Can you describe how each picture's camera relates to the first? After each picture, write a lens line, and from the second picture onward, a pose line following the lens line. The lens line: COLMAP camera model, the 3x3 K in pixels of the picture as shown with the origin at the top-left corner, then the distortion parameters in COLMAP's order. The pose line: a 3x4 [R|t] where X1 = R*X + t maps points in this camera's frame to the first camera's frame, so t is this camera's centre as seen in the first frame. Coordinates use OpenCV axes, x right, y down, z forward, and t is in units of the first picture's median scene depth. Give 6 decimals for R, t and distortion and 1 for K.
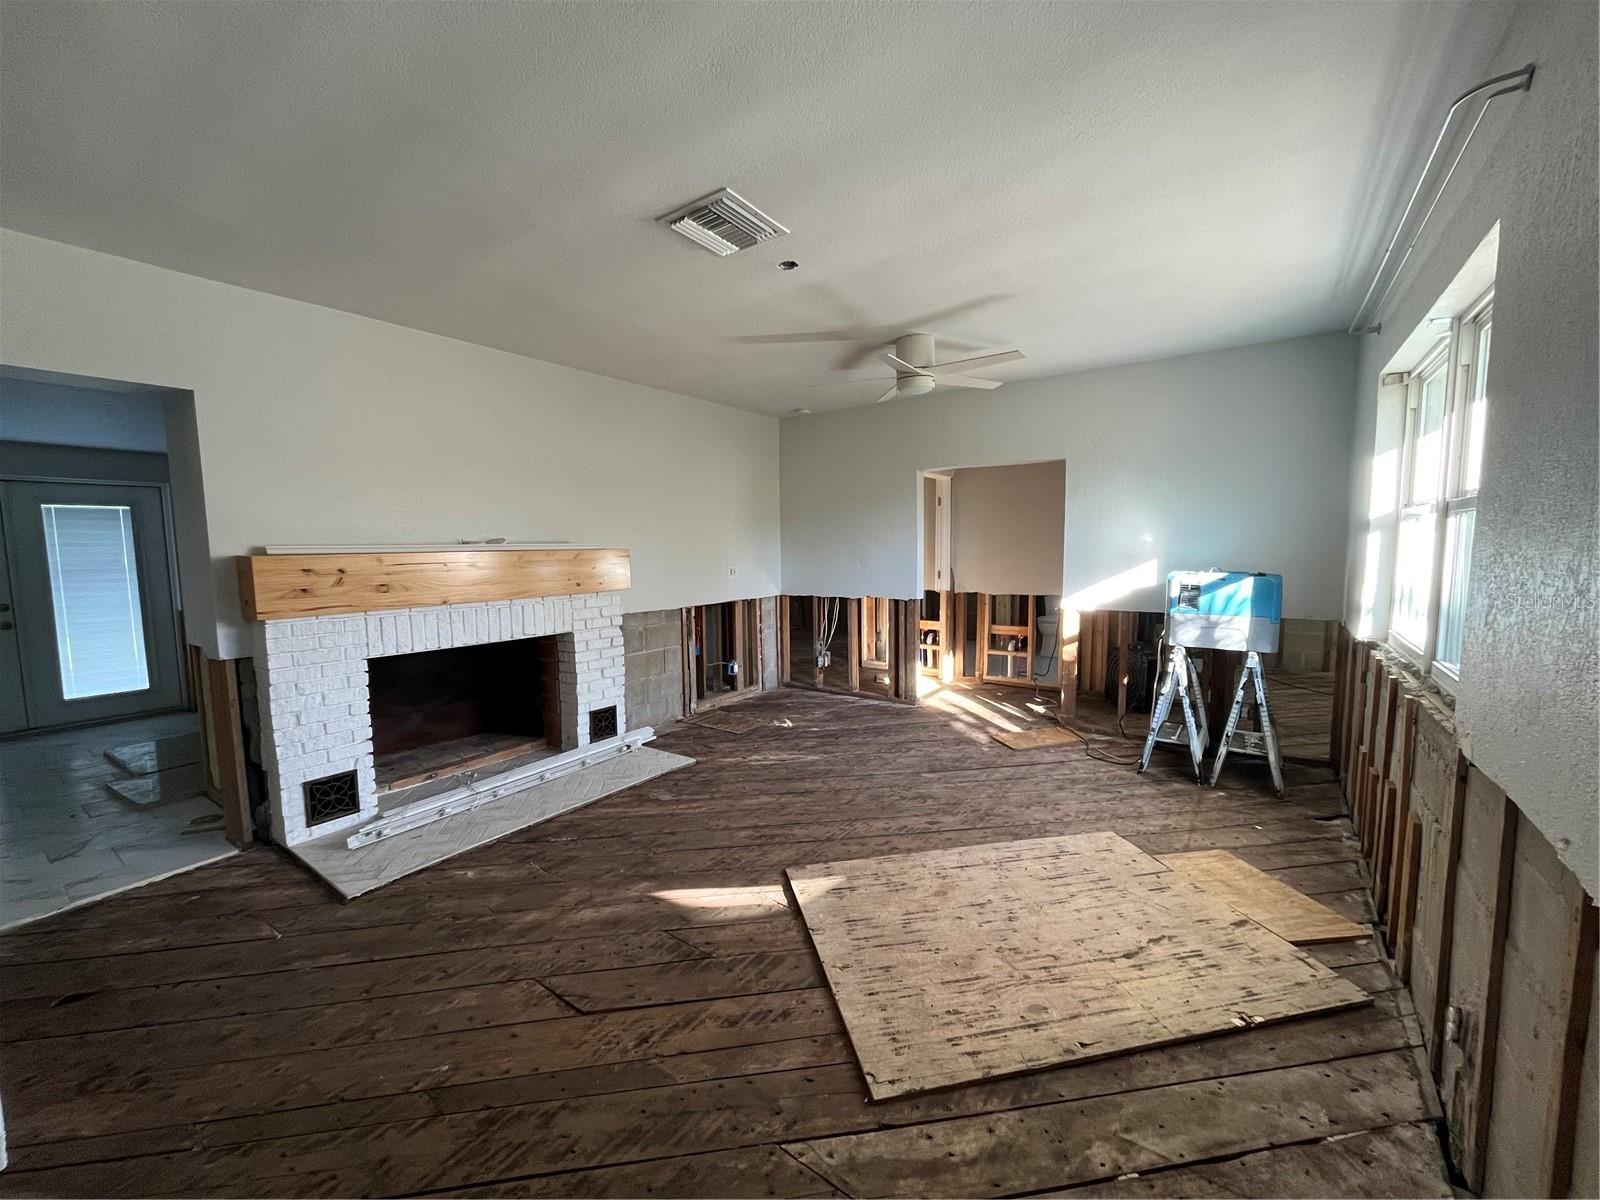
lens RADIAL K [[643.9, 0, 800.0], [0, 643.9, 600.0], [0, 0, 1]] dist [-0.002015, -0.000040]
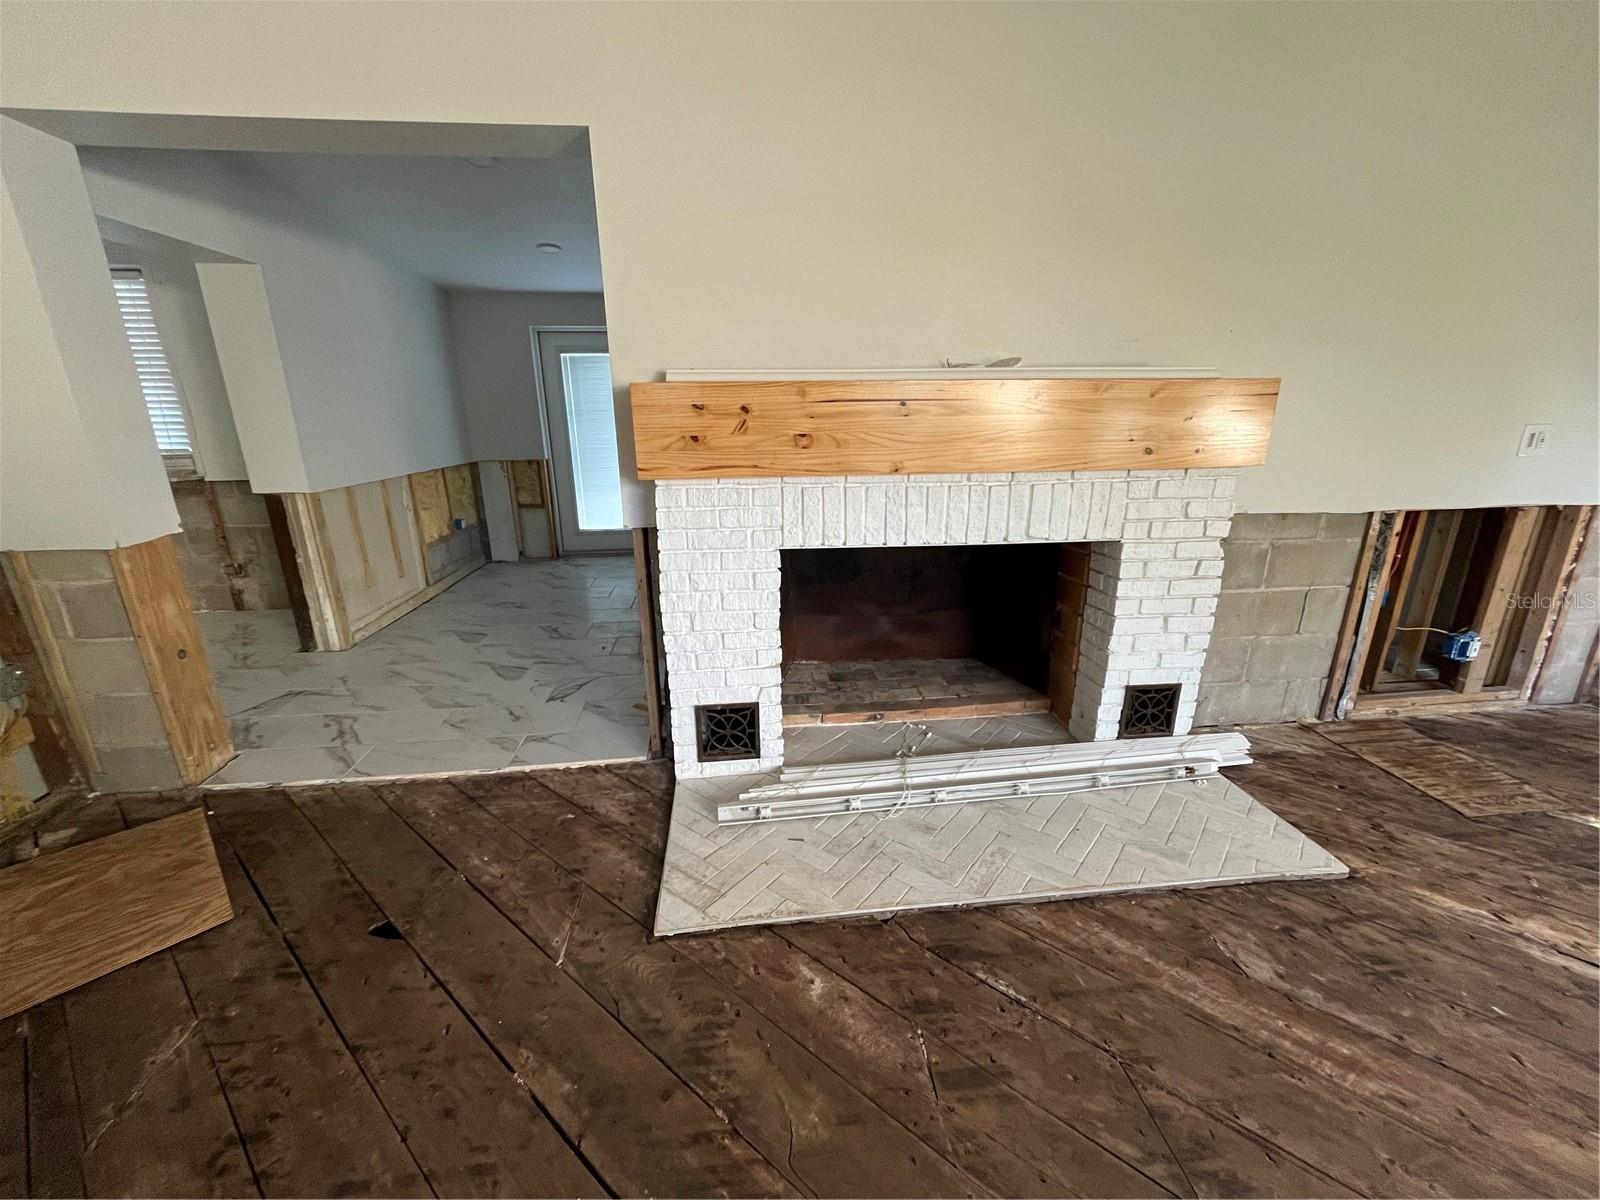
lens RADIAL K [[643.9, 0, 800.0], [0, 643.9, 600.0], [0, 0, 1]] dist [-0.002015, -0.000040]
pose [[0.664069, 0.220534, -0.714407, -0.136597], [-0.065558, 0.969004, 0.238188, -0.013085], [0.744792, -0.111338, 0.657943, 0.442412]]
